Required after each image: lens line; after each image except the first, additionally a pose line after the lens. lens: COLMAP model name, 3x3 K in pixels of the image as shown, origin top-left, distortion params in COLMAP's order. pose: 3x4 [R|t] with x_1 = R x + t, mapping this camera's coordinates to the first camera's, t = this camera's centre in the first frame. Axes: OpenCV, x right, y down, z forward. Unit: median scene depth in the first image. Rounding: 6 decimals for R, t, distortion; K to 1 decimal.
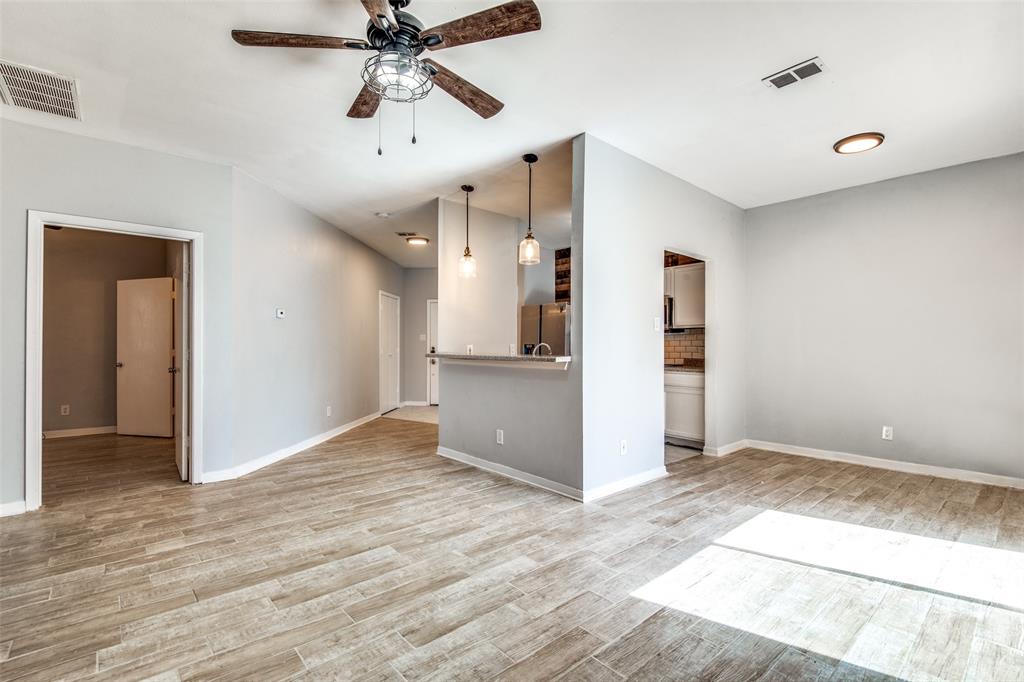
lens RADIAL K [[462.2, 0, 516.5], [0, 462.2, 346.3], [0, 0, 1]] dist [-0.000752, -0.001891]
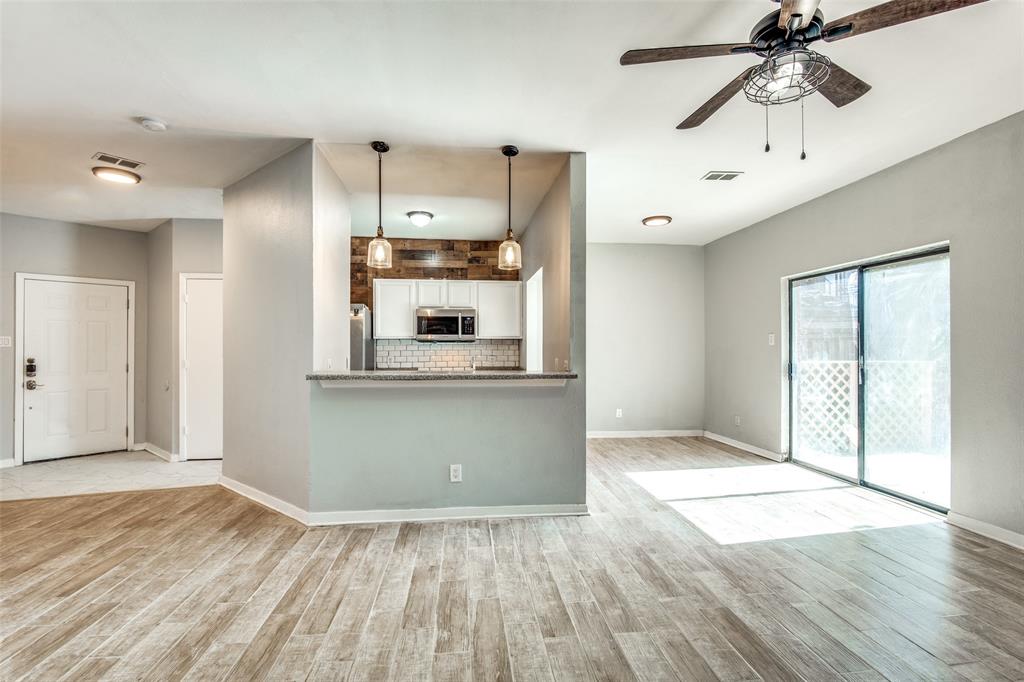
lens RADIAL K [[462.2, 0, 511.7], [0, 462.2, 342.0], [0, 0, 1]] dist [-0.000752, -0.001891]
pose [[0.584441, 0.009155, 0.811385, -0.676636], [0.000546, 0.999932, -0.011675, -0.026854], [-0.811436, 0.007266, 0.584396, 0.468755]]
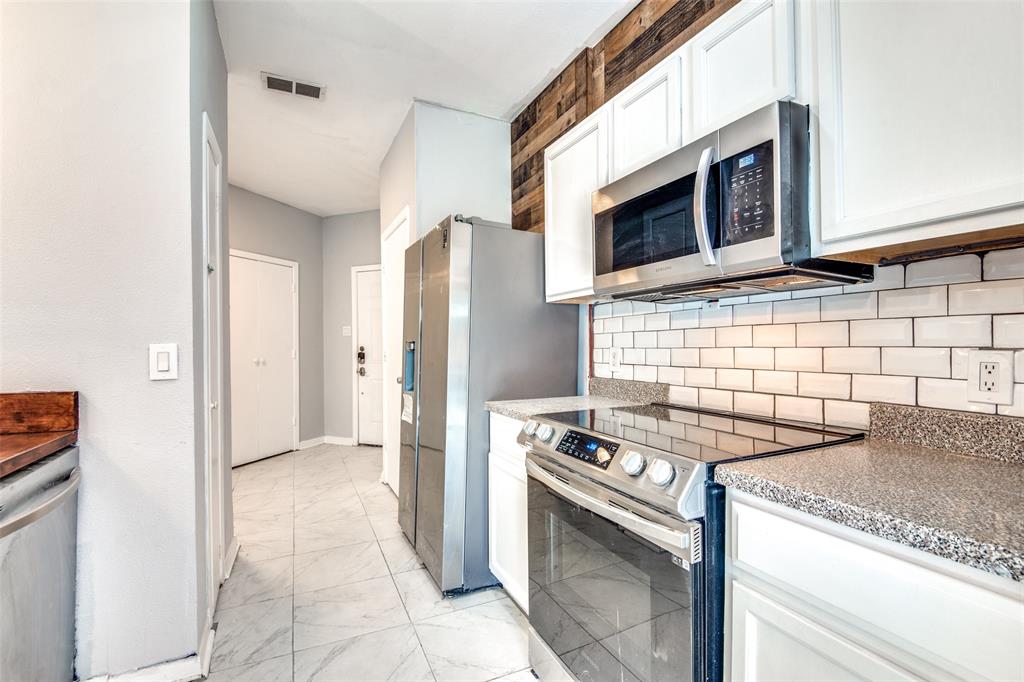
lens RADIAL K [[462.2, 0, 515.3], [0, 462.2, 345.4], [0, 0, 1]] dist [-0.000752, -0.001891]
pose [[0.961720, -0.007836, -0.273923, 0.393215], [0.010476, 0.999912, 0.008179, -0.006309], [0.273834, -0.010736, 0.961717, 1.123452]]
